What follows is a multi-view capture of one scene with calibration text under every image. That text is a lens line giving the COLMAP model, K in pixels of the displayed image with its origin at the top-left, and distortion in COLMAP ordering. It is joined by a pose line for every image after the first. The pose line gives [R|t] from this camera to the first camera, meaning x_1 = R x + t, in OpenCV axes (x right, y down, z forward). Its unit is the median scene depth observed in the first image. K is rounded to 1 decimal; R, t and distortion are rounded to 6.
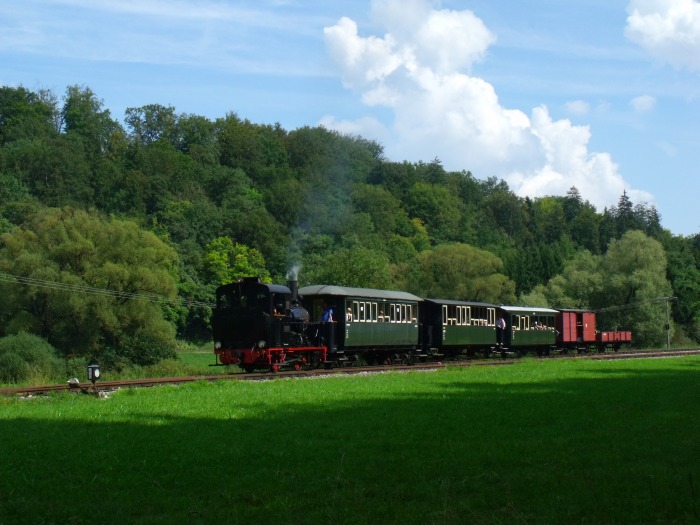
lens RADIAL K [[868.6, 0, 350.0], [0, 868.6, 262.5], [0, 0, 1]] dist [0.024627, 0.052911]
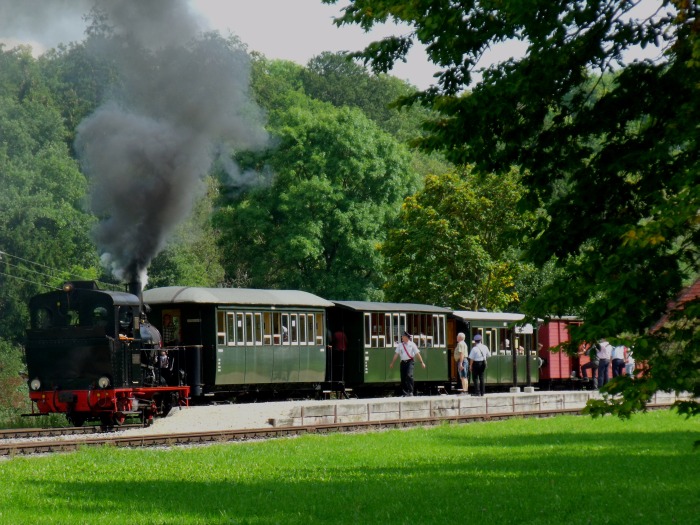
lens RADIAL K [[868.6, 0, 350.0], [0, 868.6, 262.5], [0, 0, 1]] dist [0.024627, 0.052911]
pose [[0.853164, -0.069229, -0.517028, 0.398969], [0.056818, 0.997590, -0.039818, 0.039007], [0.518539, 0.004595, 0.855042, 0.515685]]
